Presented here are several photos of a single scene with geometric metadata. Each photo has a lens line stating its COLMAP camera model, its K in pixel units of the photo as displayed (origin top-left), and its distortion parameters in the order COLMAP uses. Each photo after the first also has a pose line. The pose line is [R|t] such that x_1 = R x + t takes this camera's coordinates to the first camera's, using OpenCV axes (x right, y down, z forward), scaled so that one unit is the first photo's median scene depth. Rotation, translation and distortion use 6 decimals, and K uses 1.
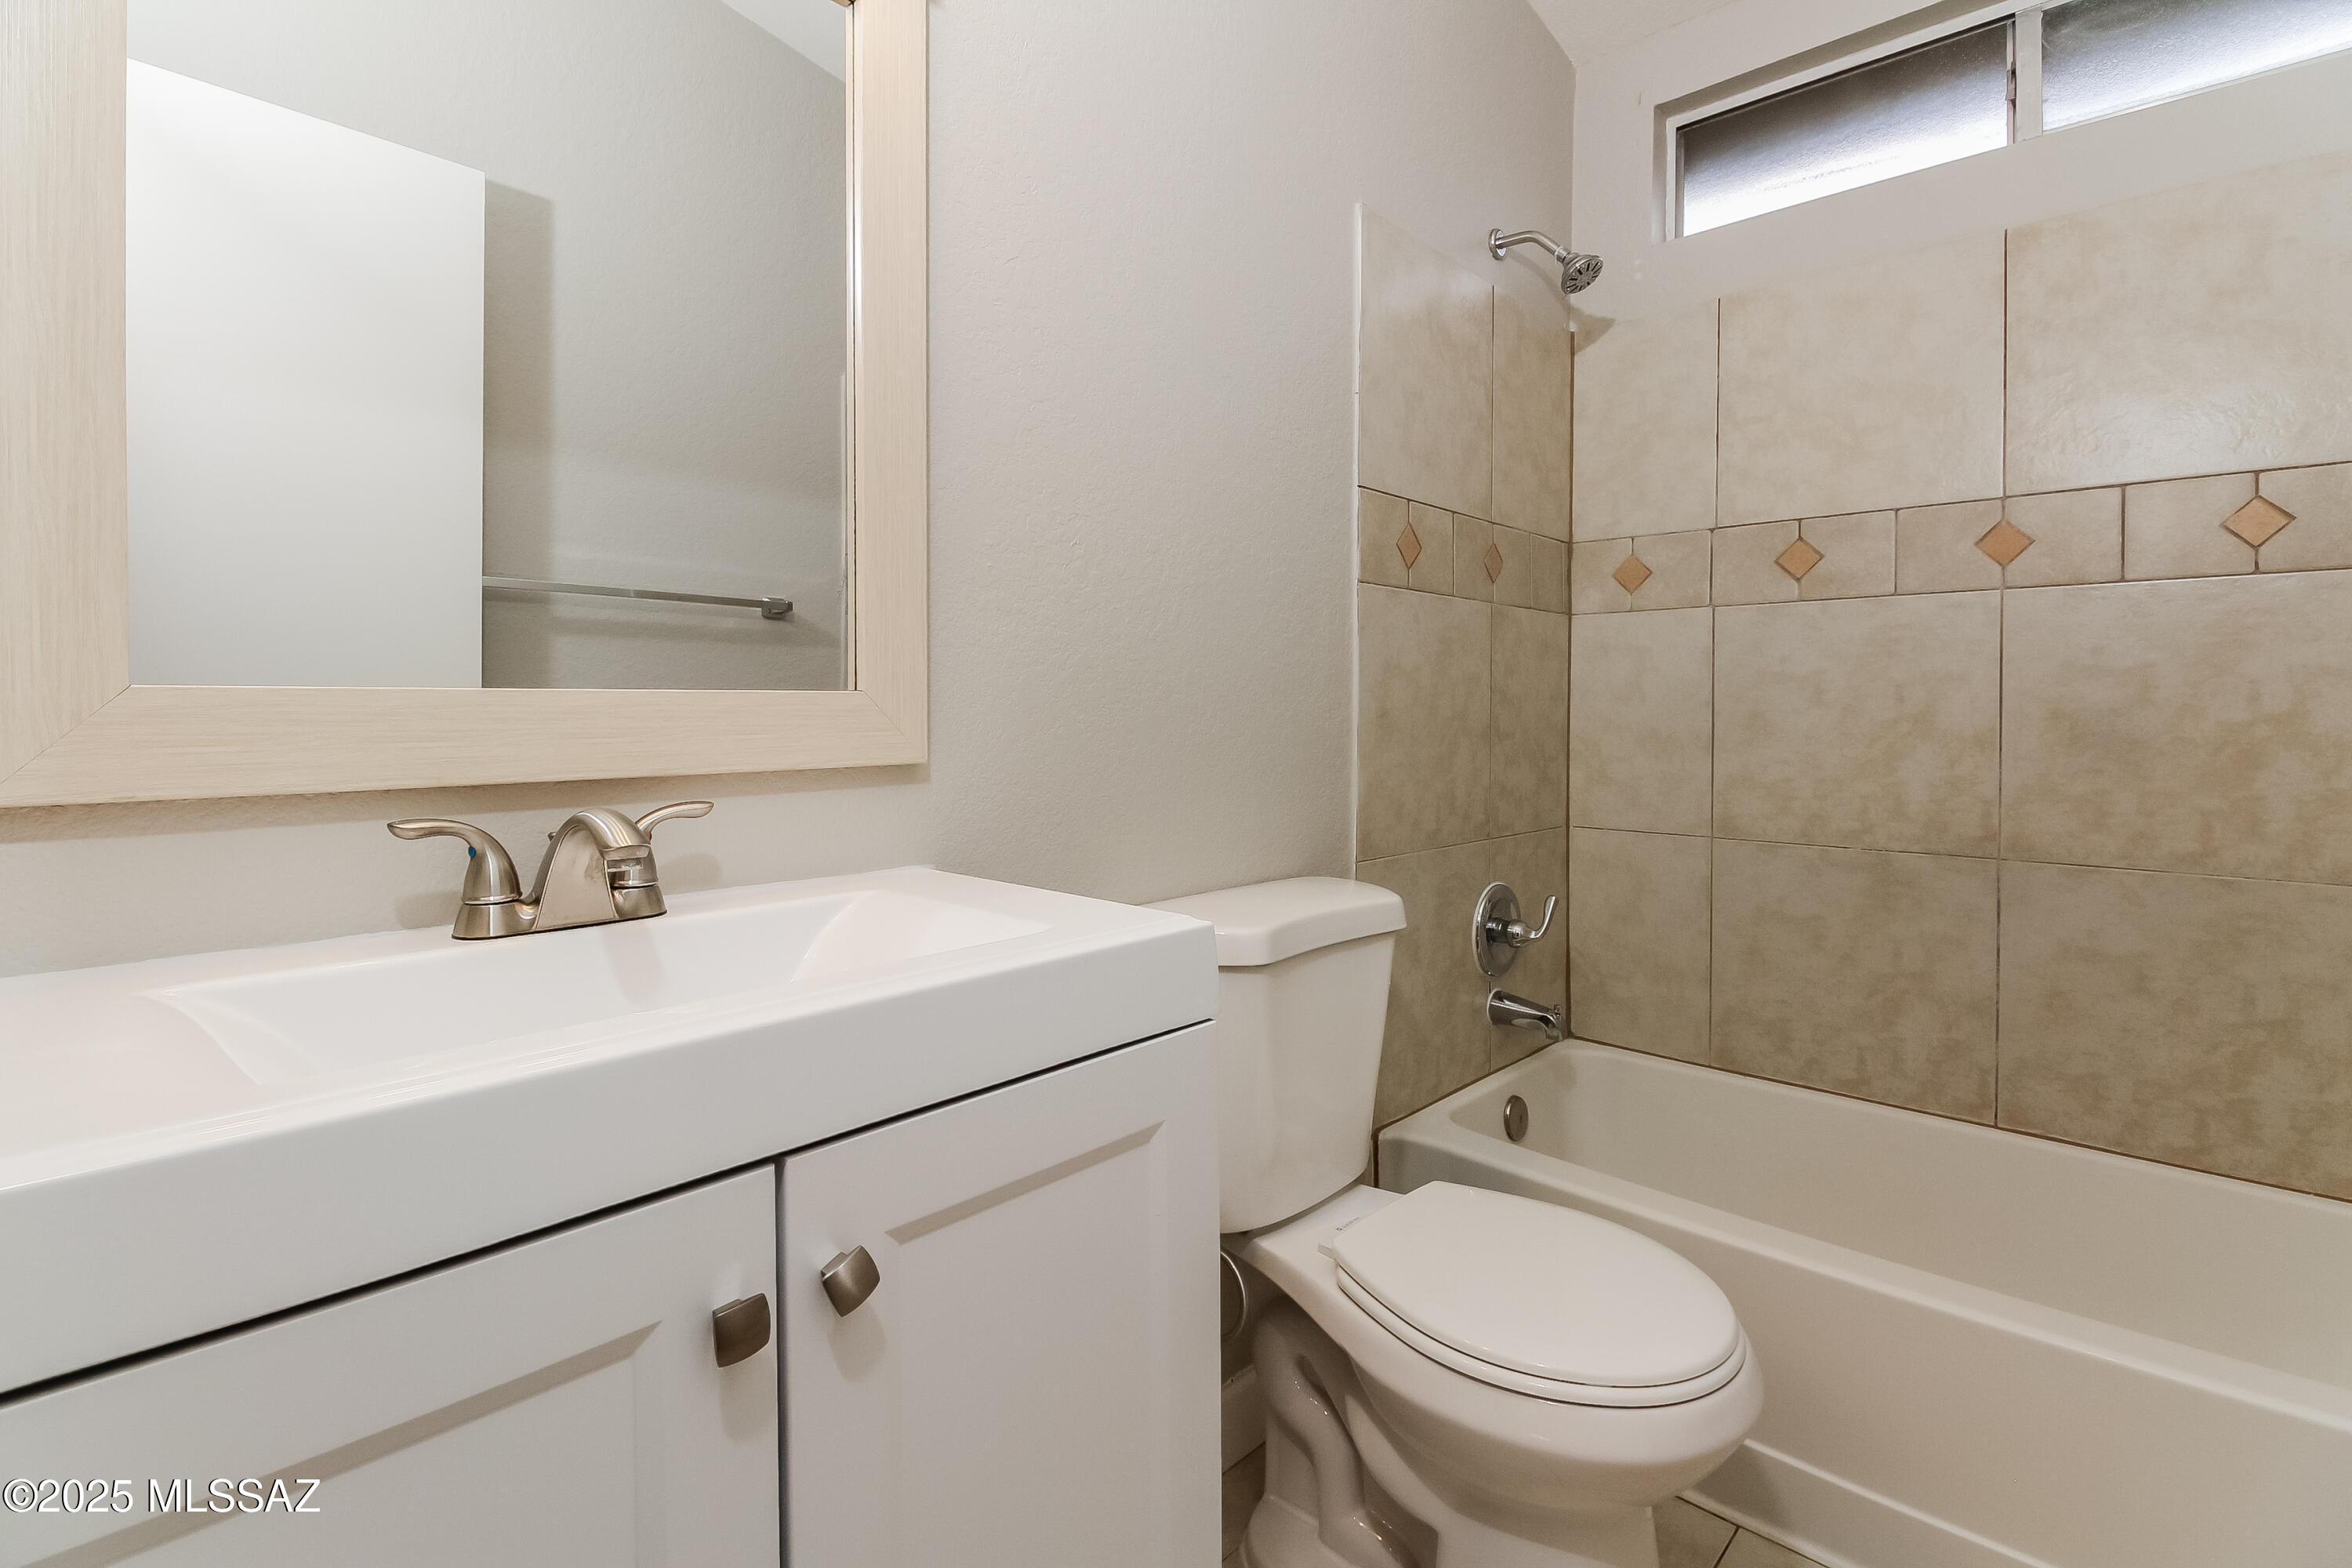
lens RADIAL K [[1071.8, 0, 1175.5], [0, 1071.8, 726.5], [0, 0, 1]] dist [0.000689, 0.000199]
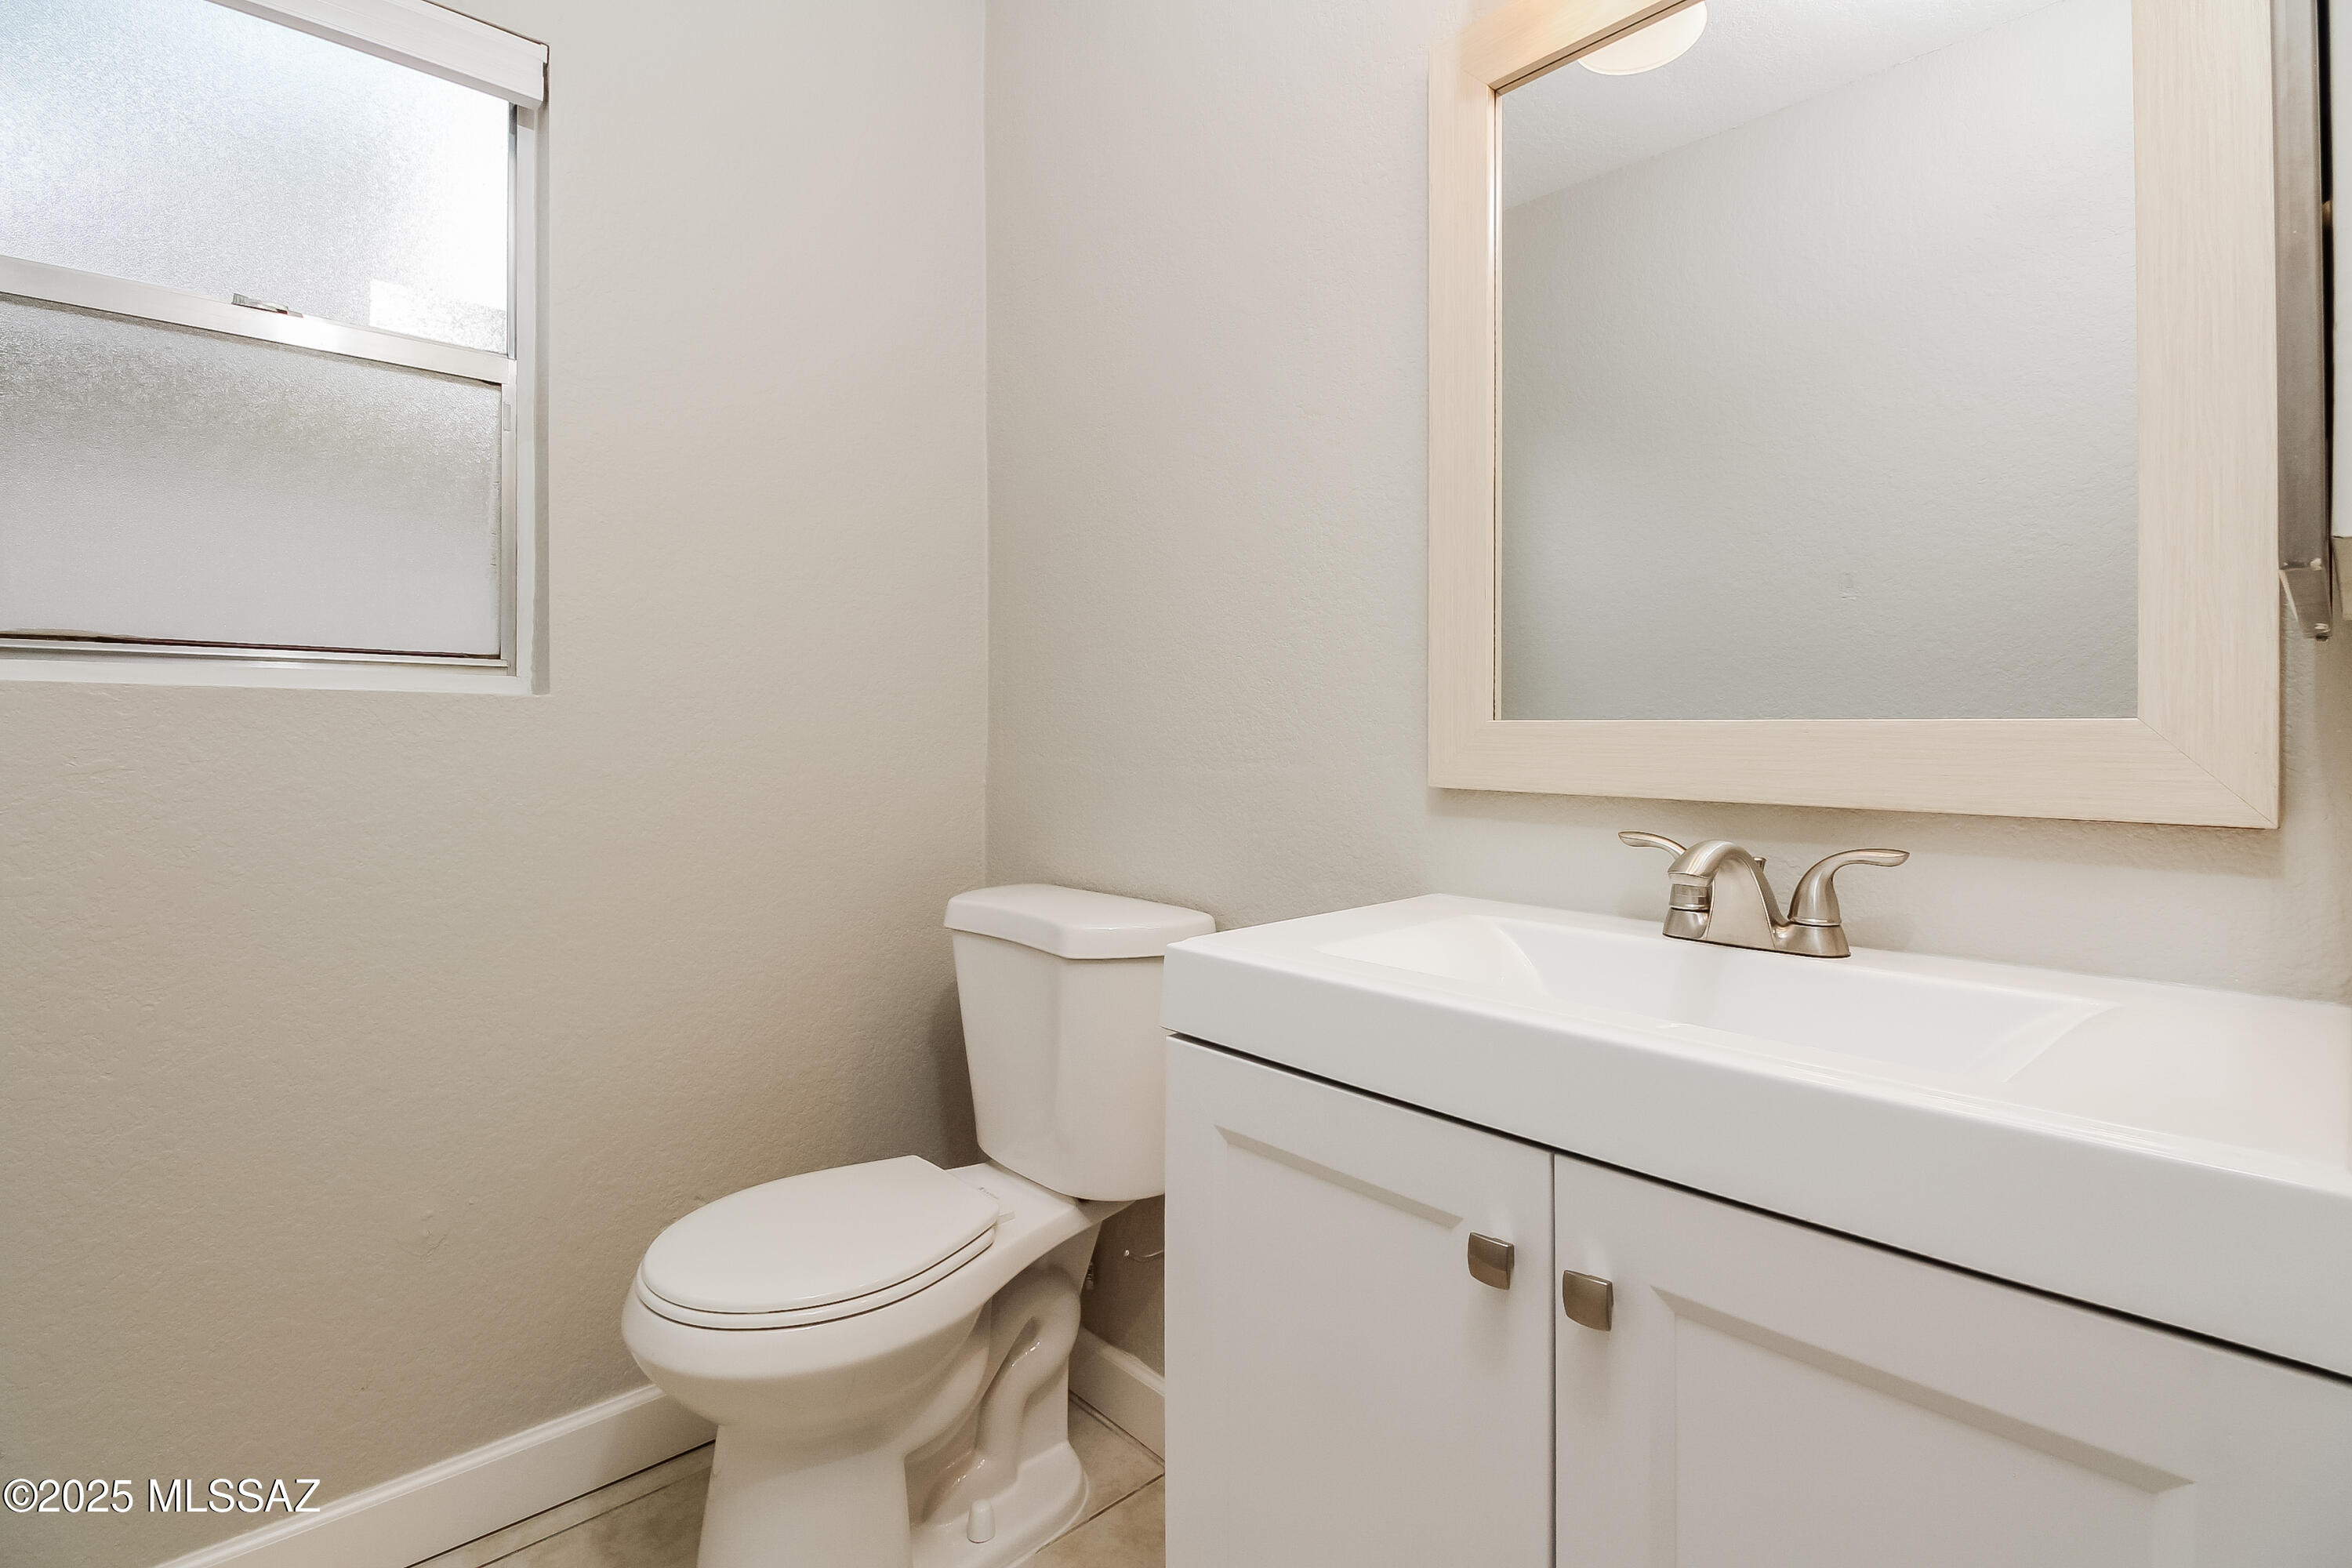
lens RADIAL K [[1116.6, 0, 1176.9], [0, 1116.6, 729.8], [0, 0, 1]] dist [-0.000564, -0.000487]
pose [[-0.063263, -0.001883, -0.997995, 0.627544], [-0.008515, 0.999963, -0.001347, -0.031646], [0.997961, 0.008412, -0.063277, 0.492784]]
